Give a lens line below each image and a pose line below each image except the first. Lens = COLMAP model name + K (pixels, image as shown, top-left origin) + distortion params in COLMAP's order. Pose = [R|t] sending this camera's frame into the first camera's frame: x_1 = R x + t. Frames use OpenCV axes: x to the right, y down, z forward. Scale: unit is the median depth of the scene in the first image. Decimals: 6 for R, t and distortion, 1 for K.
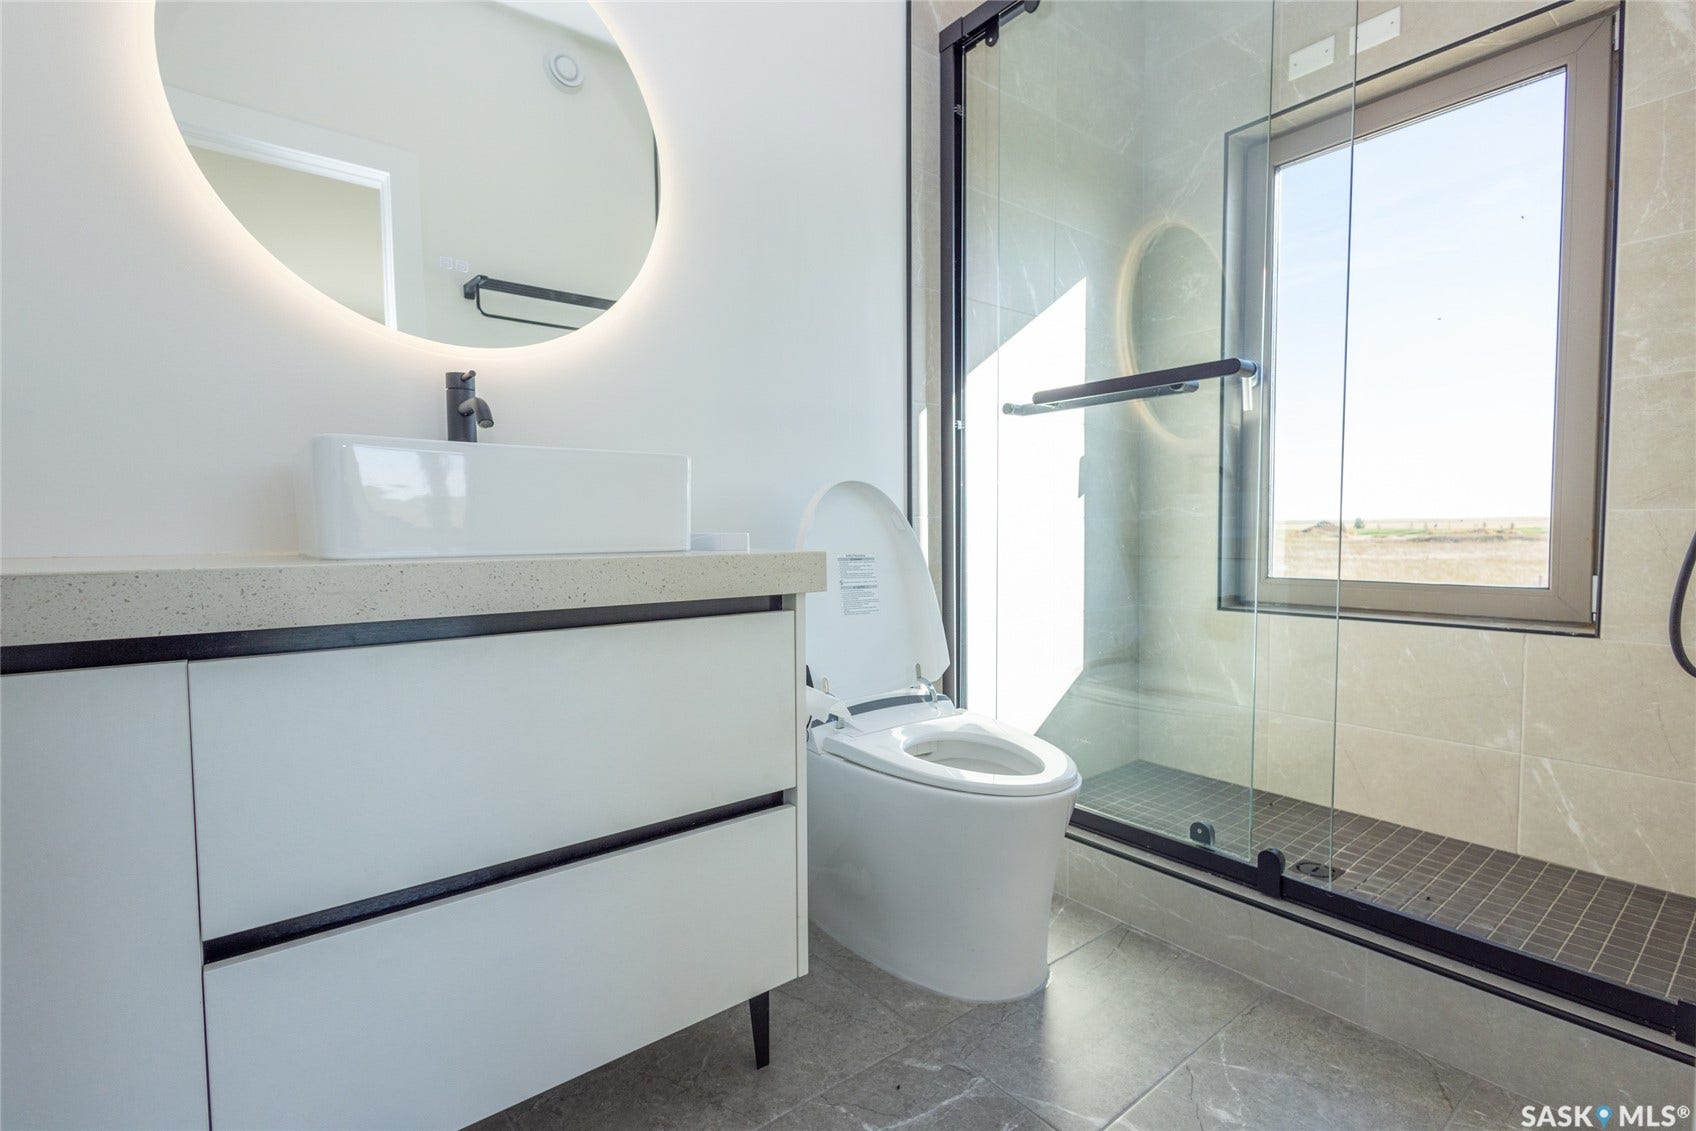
lens RADIAL K [[778.7, 0, 848.0], [0, 778.7, 565.5], [0, 0, 1]] dist [0.002880, -0.000832]
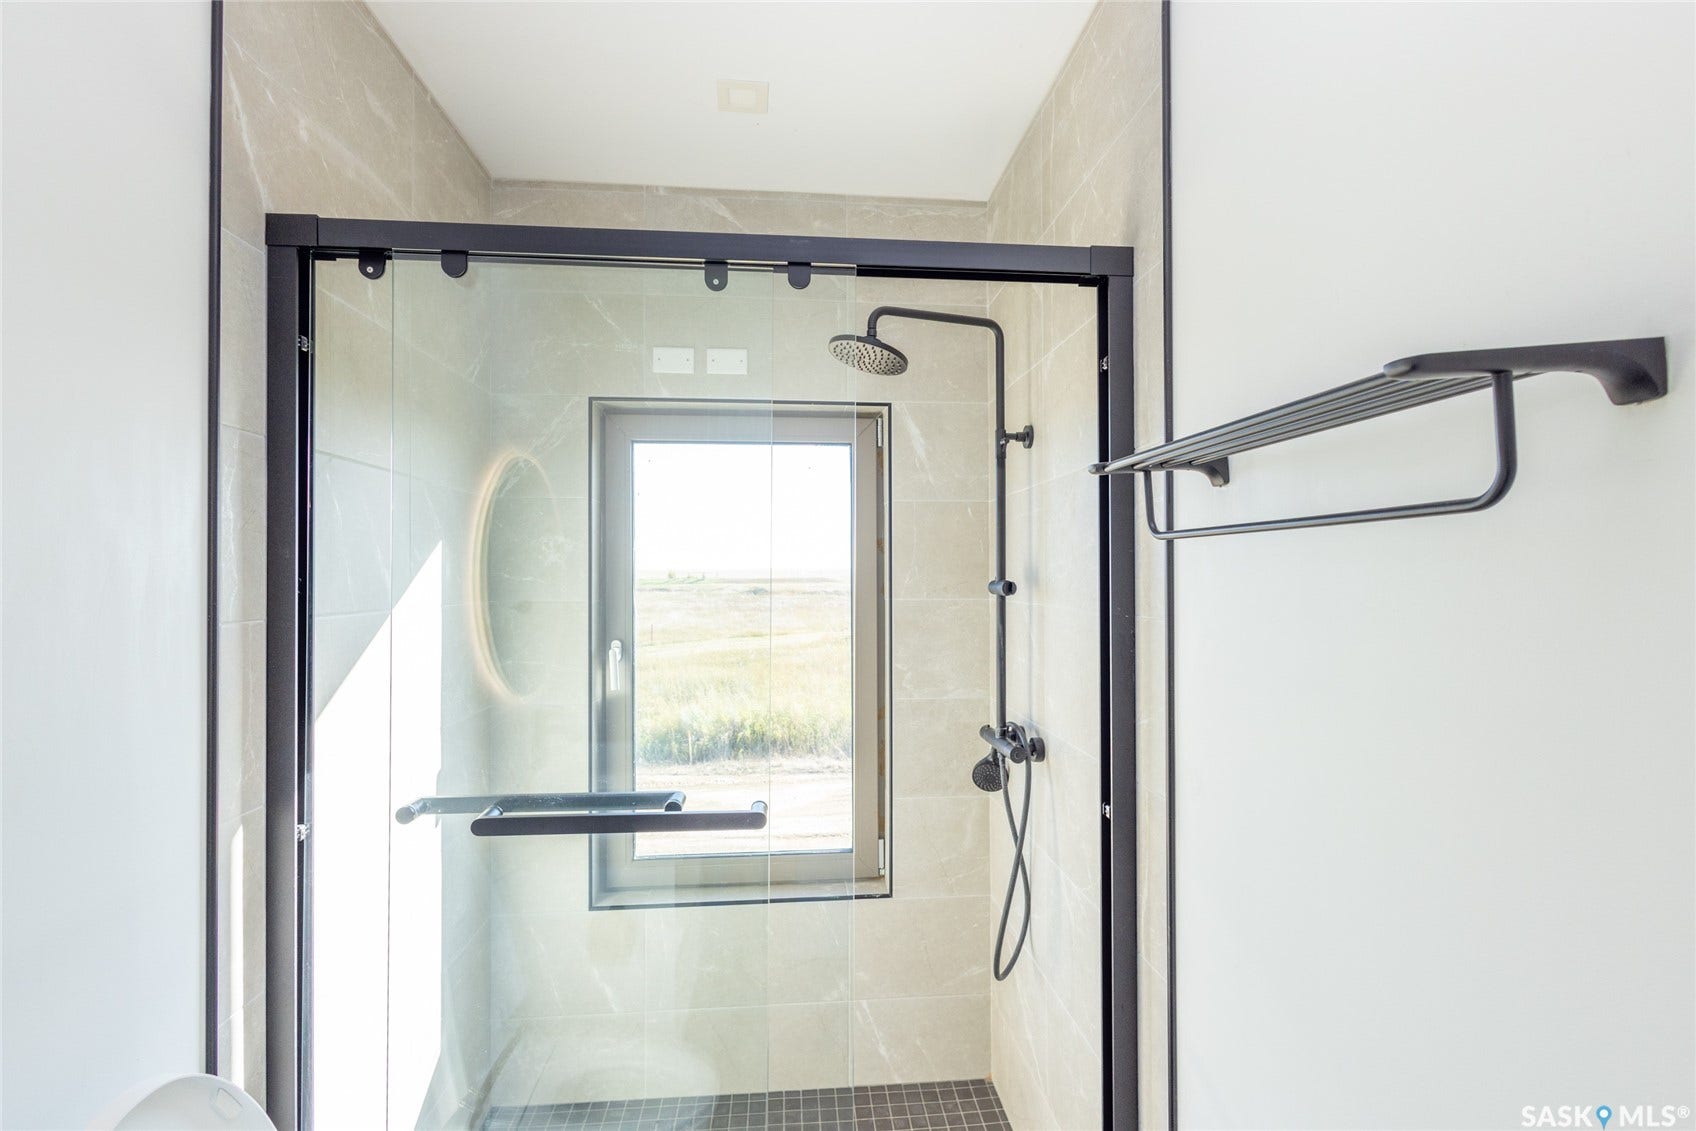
lens RADIAL K [[778.7, 0, 848.0], [0, 778.7, 565.5], [0, 0, 1]] dist [0.002880, -0.000832]
pose [[0.554734, 0.015041, 0.831892, -0.142397], [0.038572, 0.998297, -0.043771, -0.358333], [-0.831133, 0.056368, 0.553209, 0.281512]]
